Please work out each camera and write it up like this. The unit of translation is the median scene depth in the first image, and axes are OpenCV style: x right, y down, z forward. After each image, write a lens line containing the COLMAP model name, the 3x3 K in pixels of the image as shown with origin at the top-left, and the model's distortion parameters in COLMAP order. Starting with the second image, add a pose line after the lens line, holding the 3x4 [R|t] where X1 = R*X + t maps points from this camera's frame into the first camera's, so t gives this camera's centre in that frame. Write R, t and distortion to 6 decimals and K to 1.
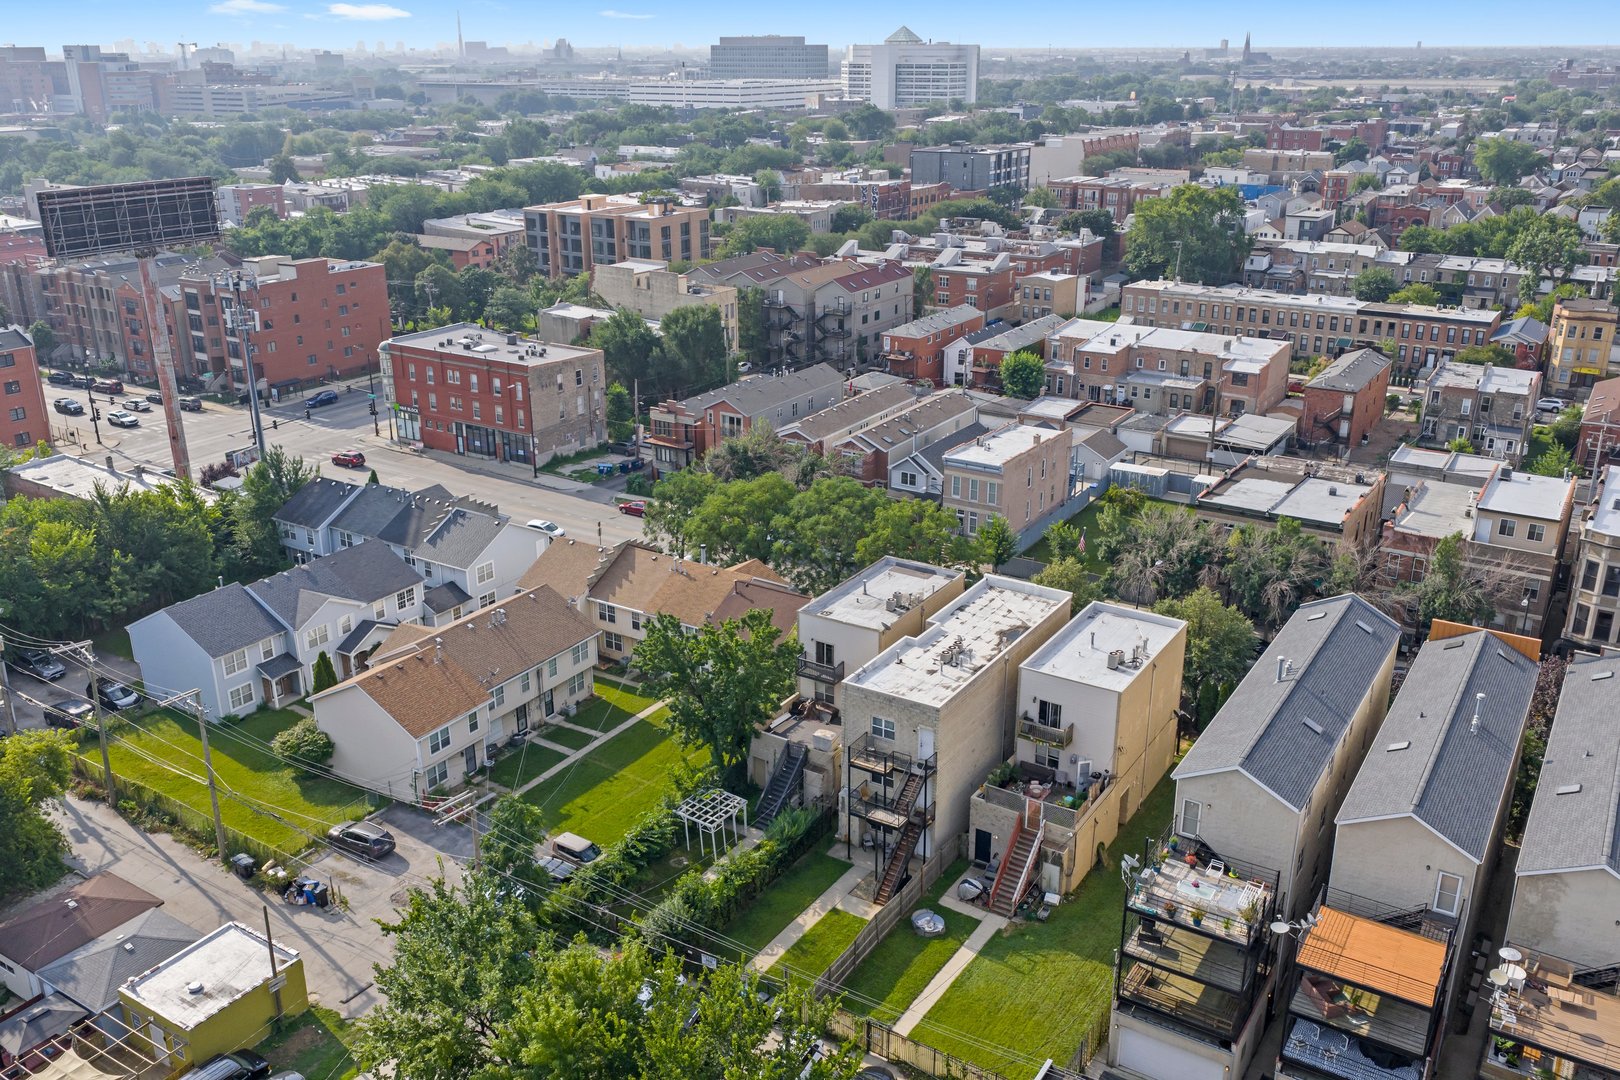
lens RADIAL K [[1337.7, 0, 812.1], [0, 1337.7, 540.4], [0, 0, 1]] dist [0.019249, -0.035599]
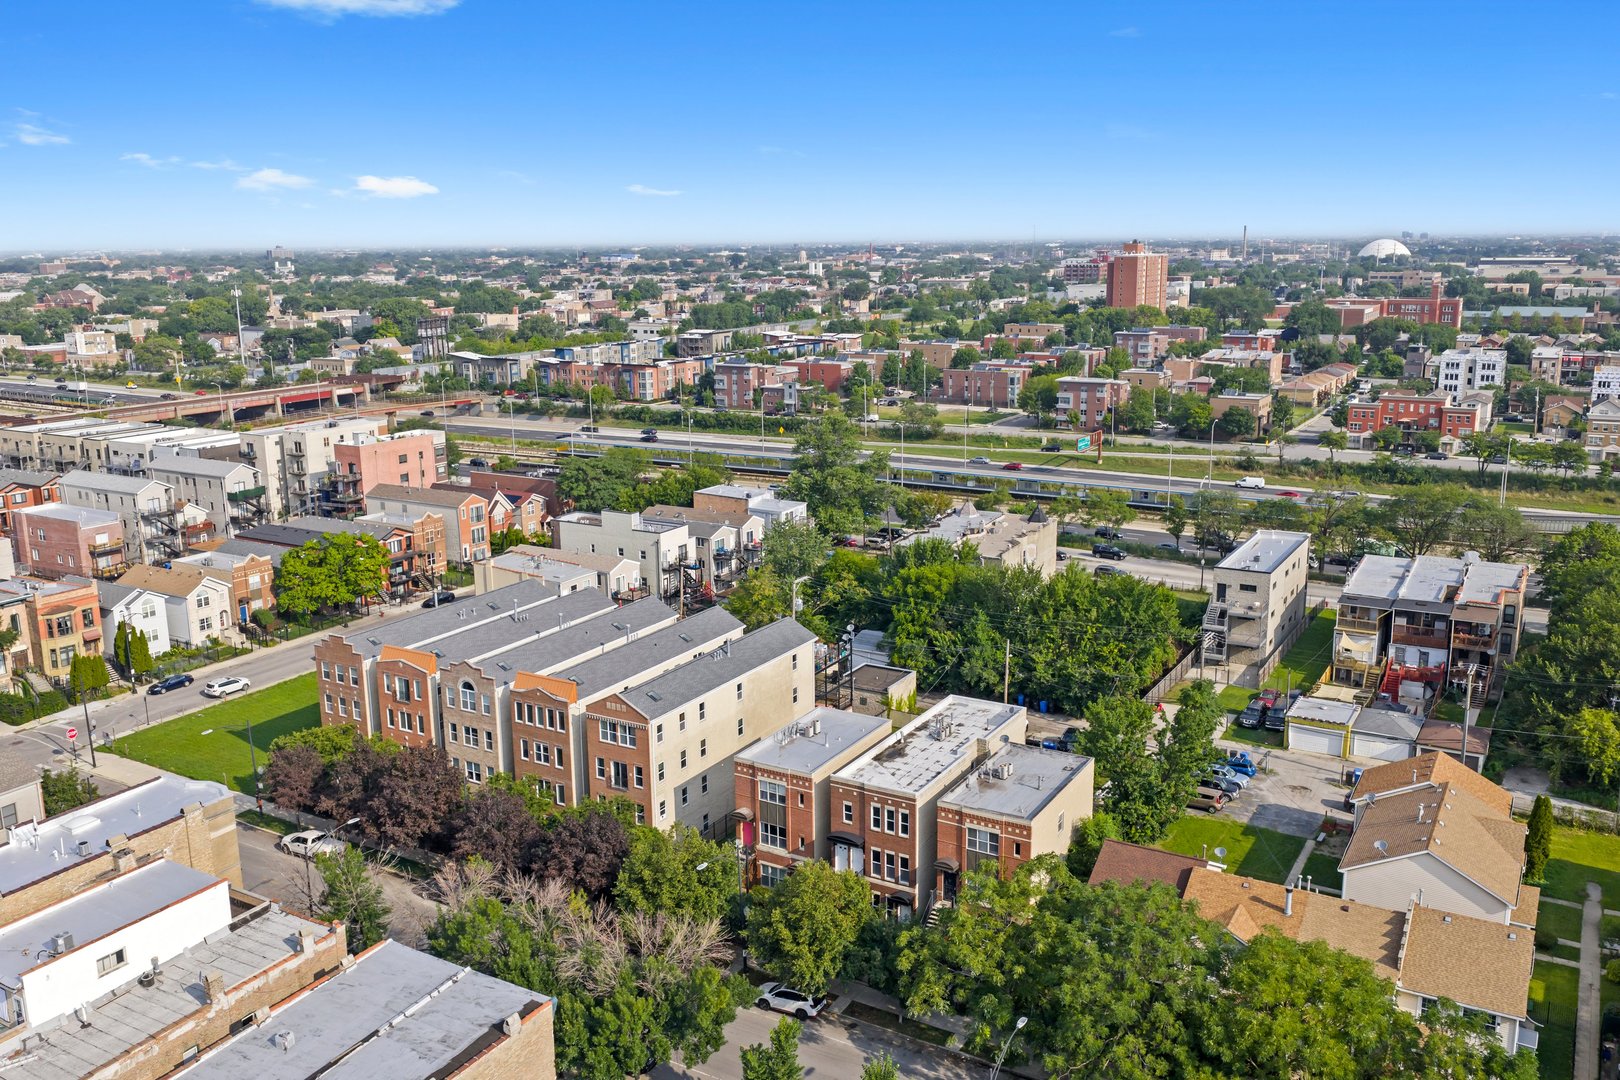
lens RADIAL K [[1337.7, 0, 805.6], [0, 1337.7, 537.1], [0, 0, 1]] dist [0.019249, -0.035599]
pose [[-0.999369, 0.021871, -0.027970, 0.236941], [0.003145, 0.839202, 0.543810, -0.651204], [0.035366, 0.543379, -0.838742, 1.745308]]
